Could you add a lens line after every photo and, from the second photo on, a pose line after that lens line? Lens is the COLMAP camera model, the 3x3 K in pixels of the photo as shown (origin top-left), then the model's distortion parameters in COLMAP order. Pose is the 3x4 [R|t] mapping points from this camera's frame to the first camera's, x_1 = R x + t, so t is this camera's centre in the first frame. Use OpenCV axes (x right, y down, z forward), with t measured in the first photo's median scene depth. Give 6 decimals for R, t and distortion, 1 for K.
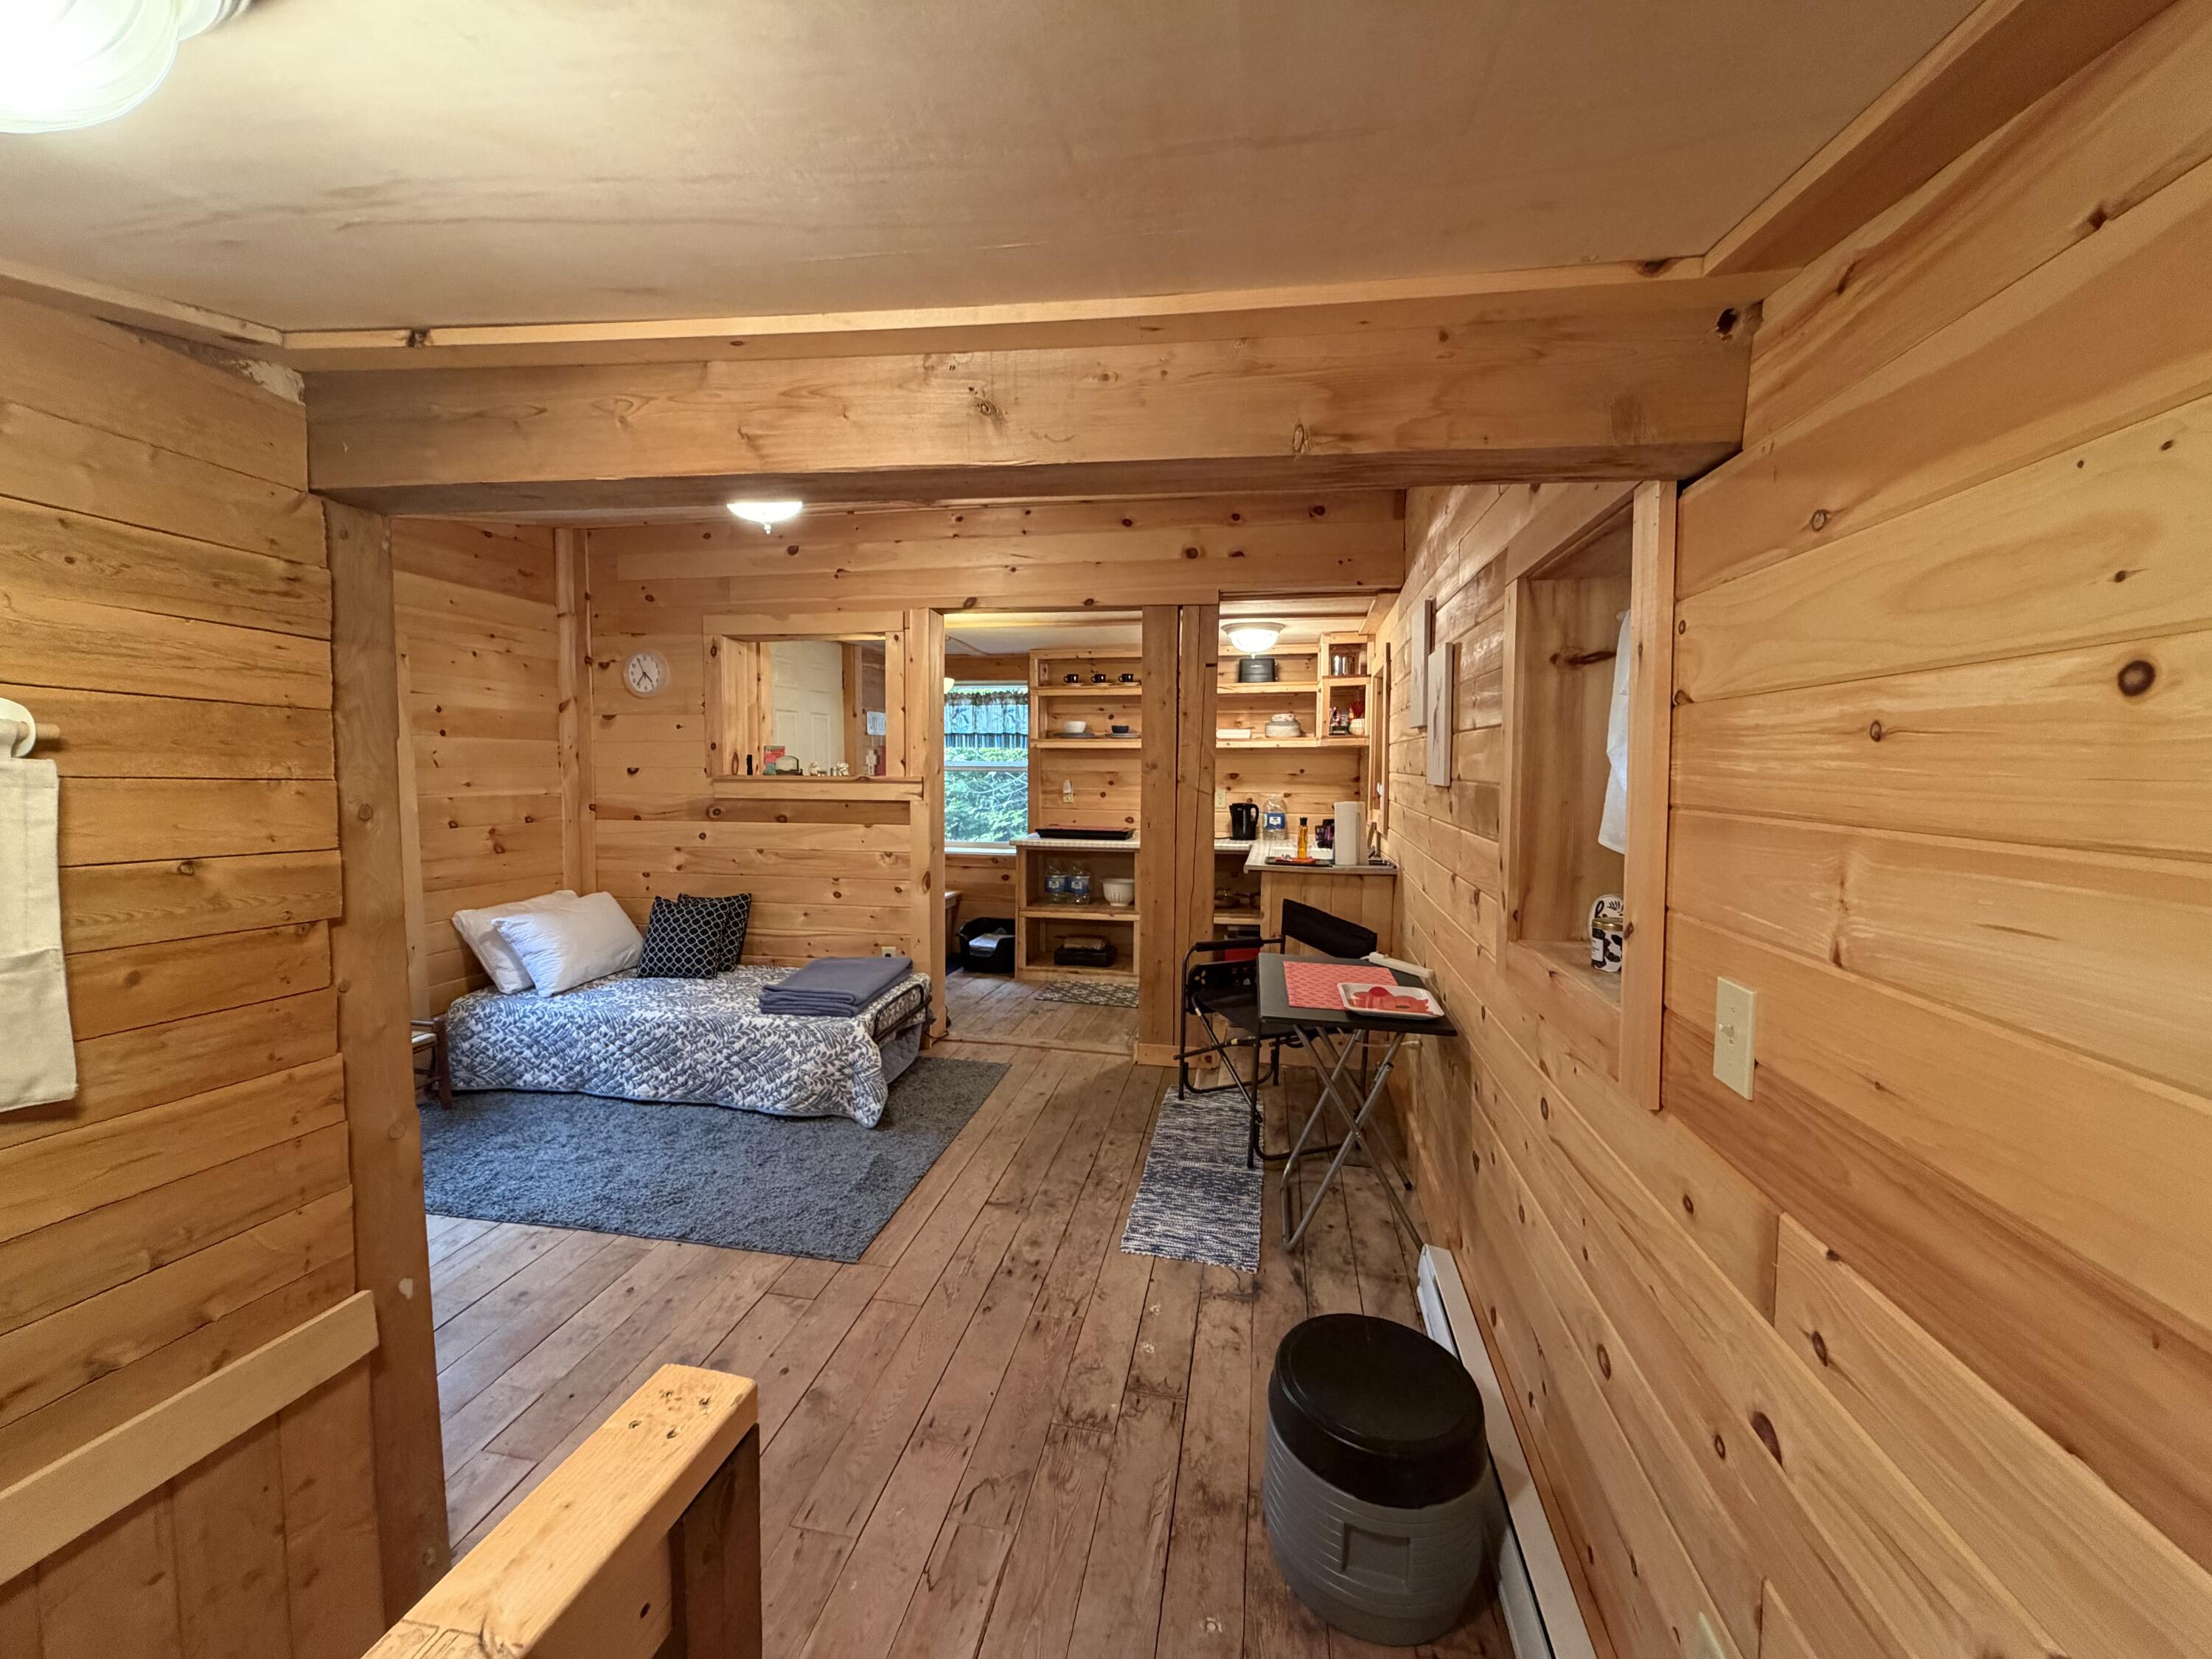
lens RADIAL K [[880.3, 0, 1098.7], [0, 880.3, 832.3], [0, 0, 1]] dist [0.000421, 0.000419]
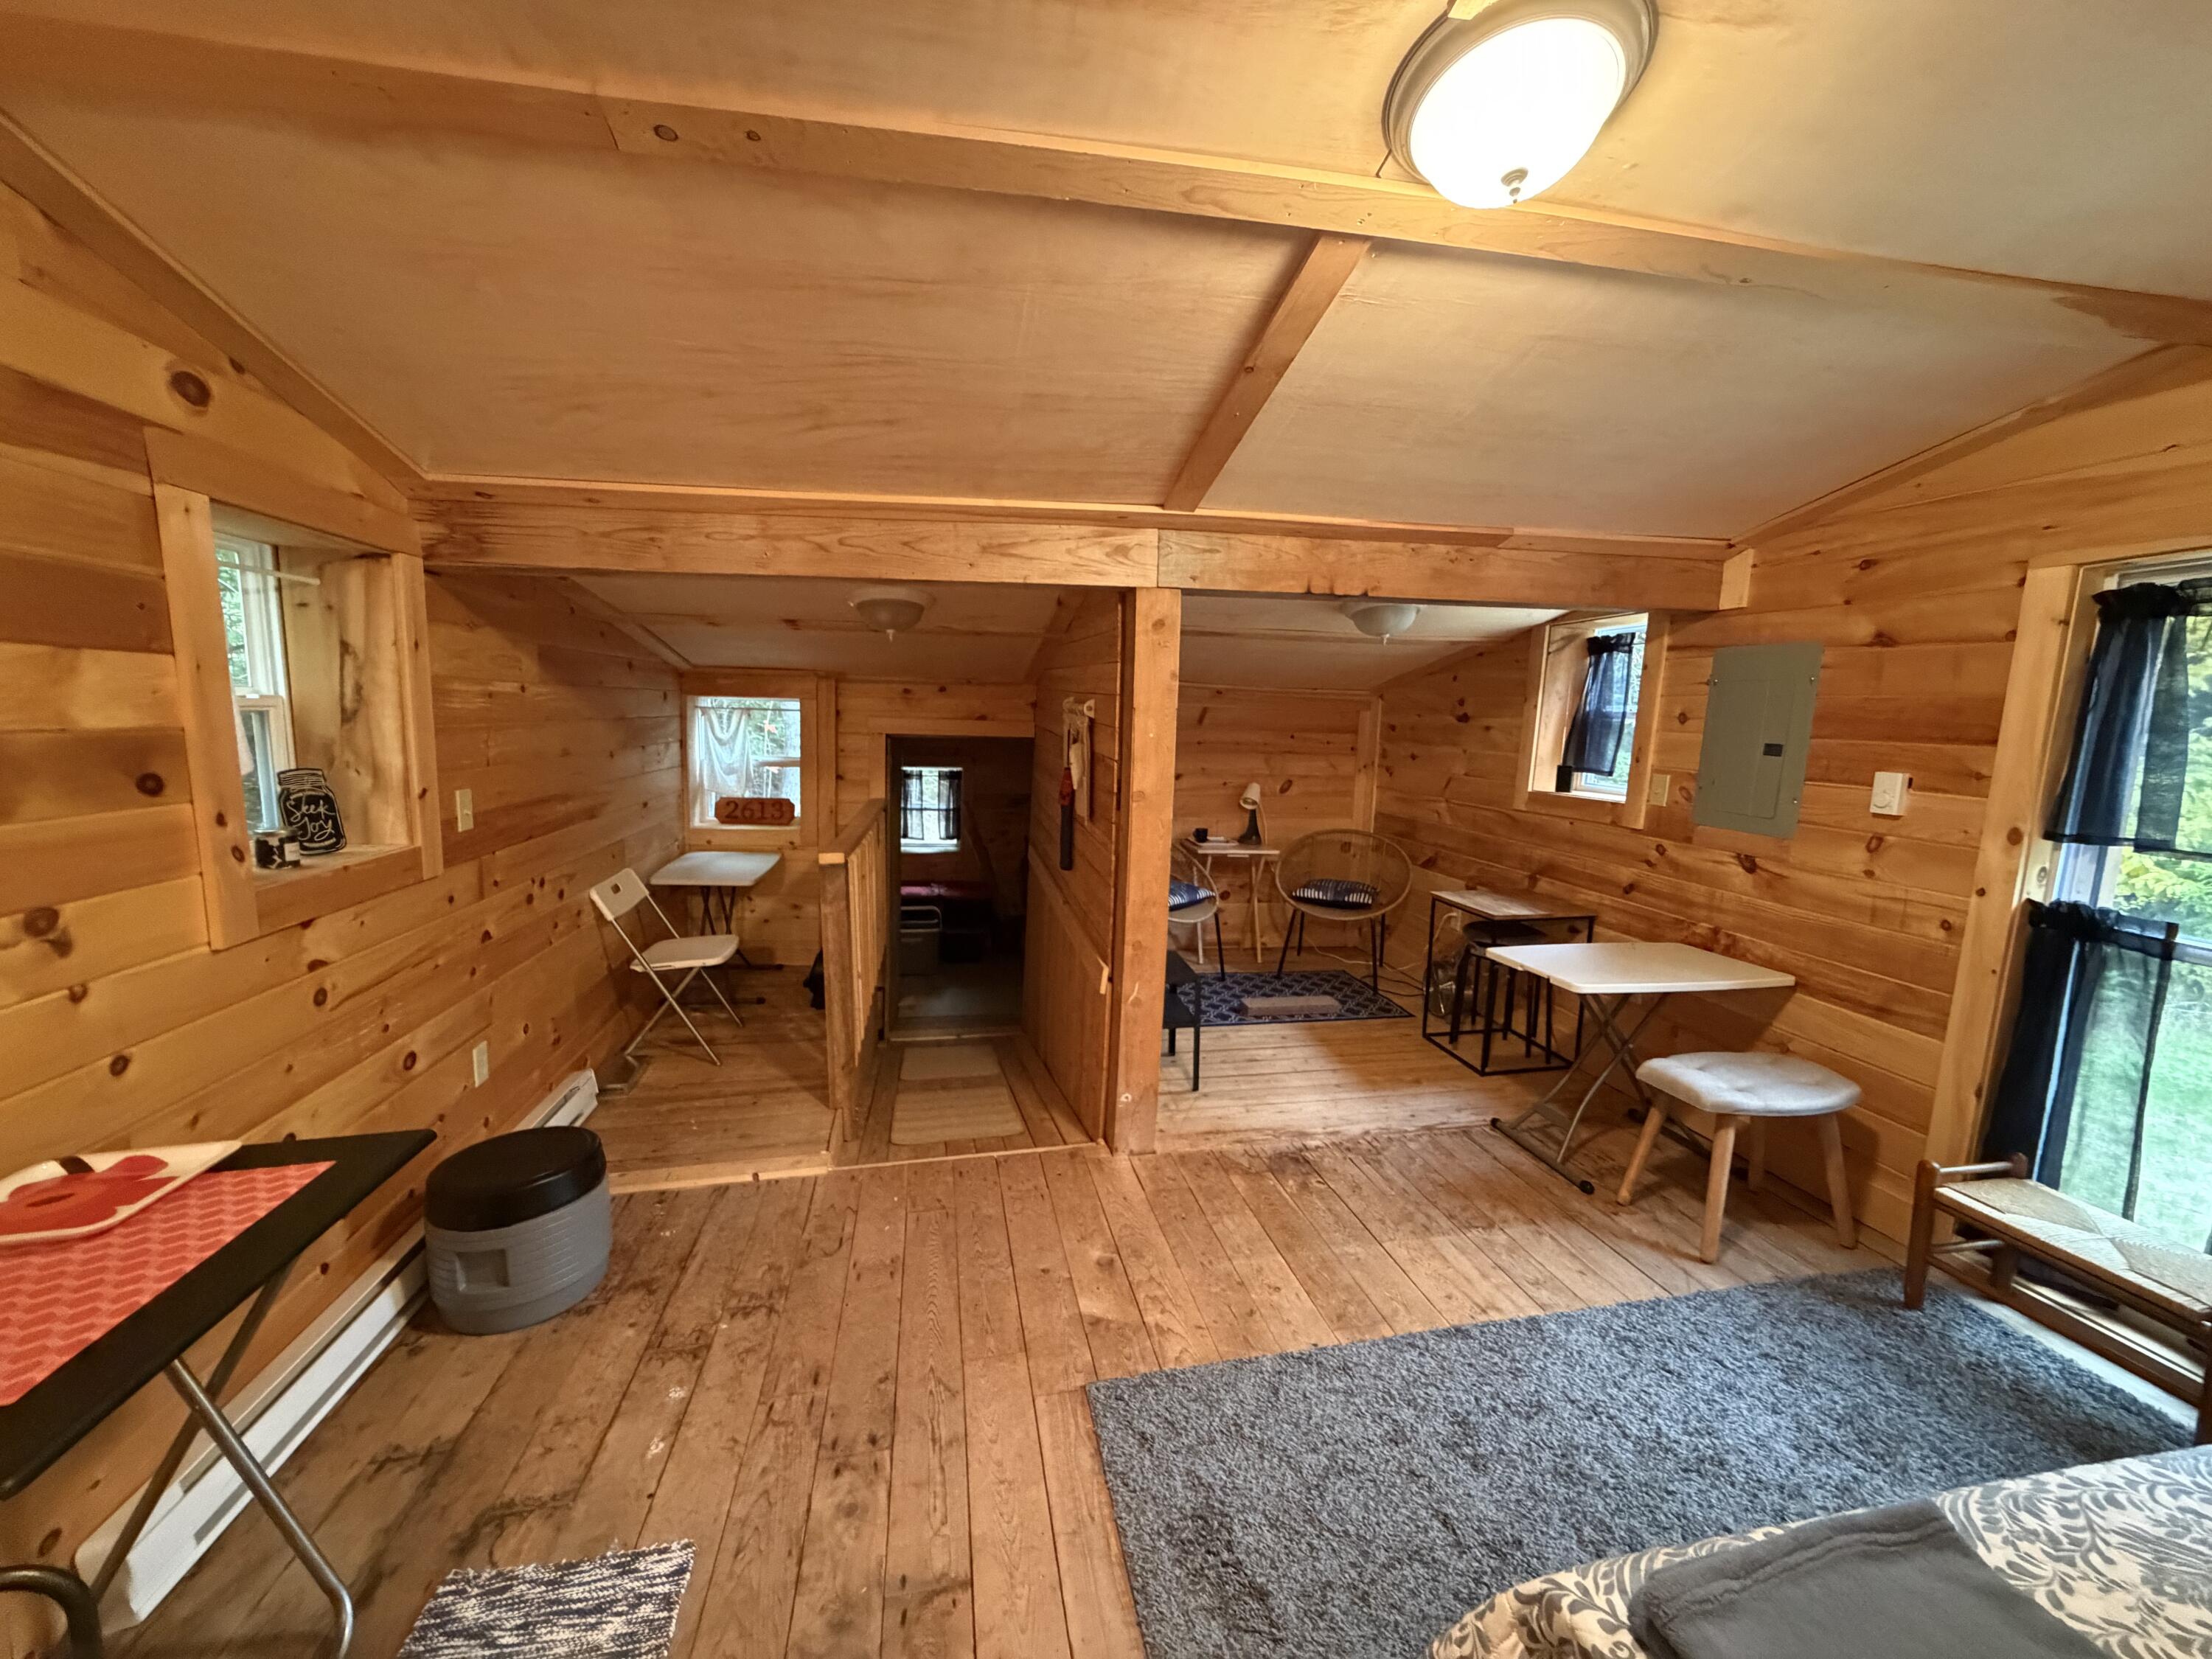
lens RADIAL K [[880.3, 0, 1102.7], [0, 880.3, 829.6], [0, 0, 1]] dist [0.000421, 0.000419]
pose [[-0.928023, 0.026551, -0.371576, -0.013785], [-0.053871, 0.977407, 0.204386, -0.084657], [0.368608, 0.209692, -0.905626, 0.999426]]
